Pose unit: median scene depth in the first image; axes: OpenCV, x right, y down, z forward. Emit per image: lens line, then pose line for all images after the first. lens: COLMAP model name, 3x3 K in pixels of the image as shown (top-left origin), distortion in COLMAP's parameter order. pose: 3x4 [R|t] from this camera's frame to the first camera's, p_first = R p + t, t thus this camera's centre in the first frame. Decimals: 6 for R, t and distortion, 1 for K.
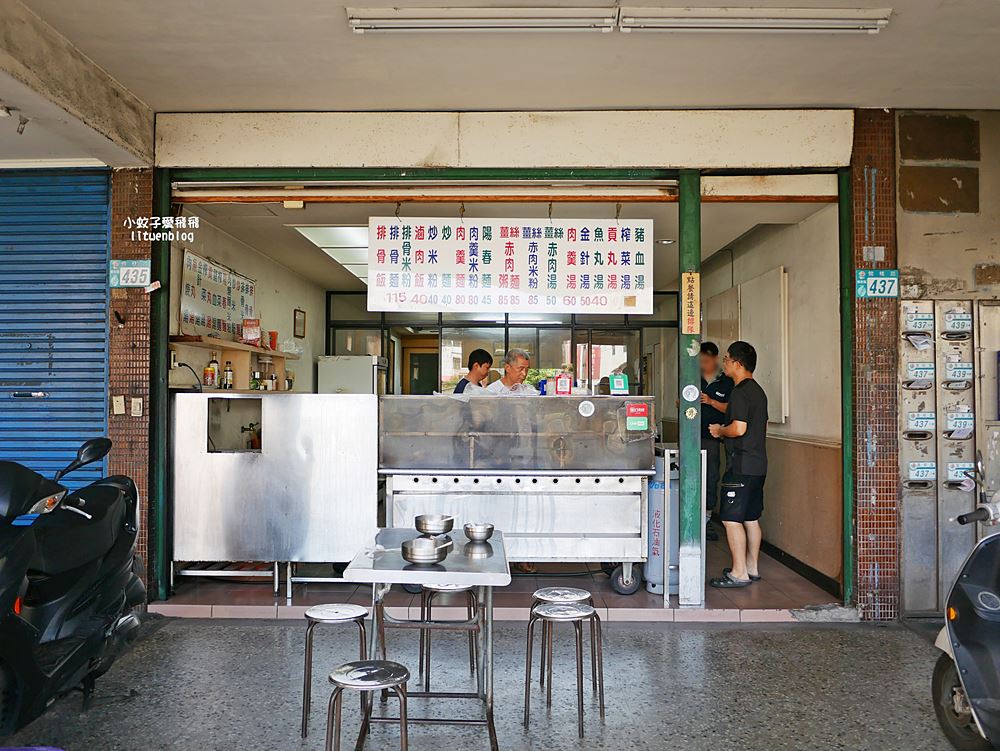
lens RADIAL K [[819.0, 0, 500.0], [0, 819.0, 375.5], [0, 0, 1]] dist [-0.029982, 0.004253]
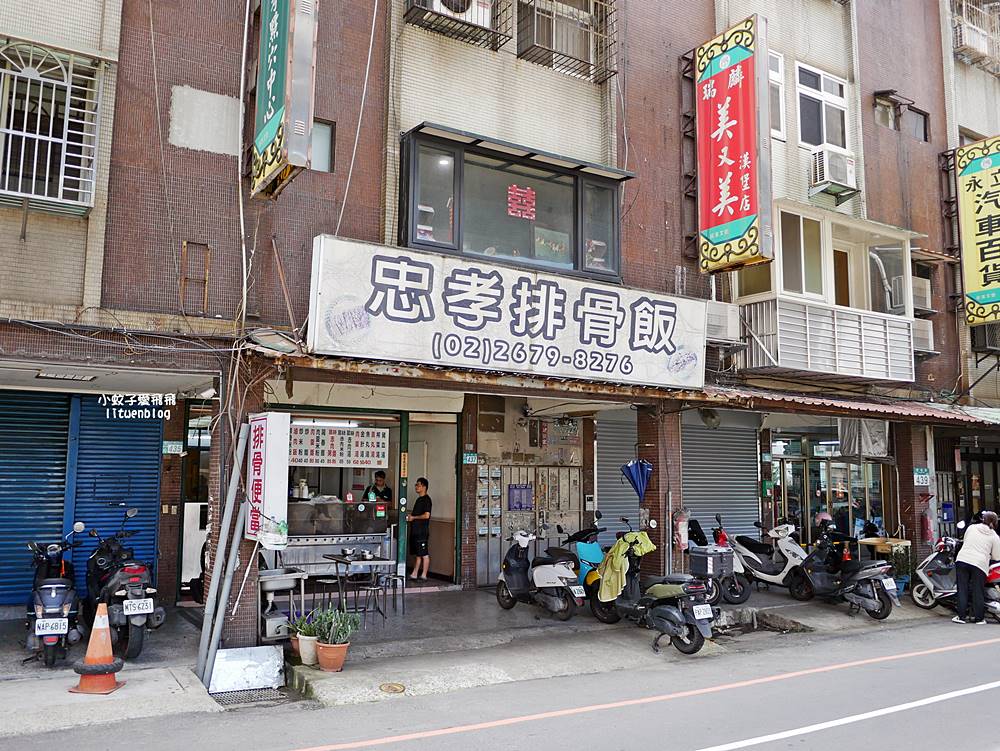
lens RADIAL K [[819.0, 0, 500.0], [0, 819.0, 375.5], [0, 0, 1]] dist [-0.029982, 0.004253]
pose [[0.846908, 0.071788, 0.526872, -0.861205], [-0.019173, 0.994323, -0.104660, -0.104343], [-0.531394, 0.078536, 0.843476, -1.293347]]
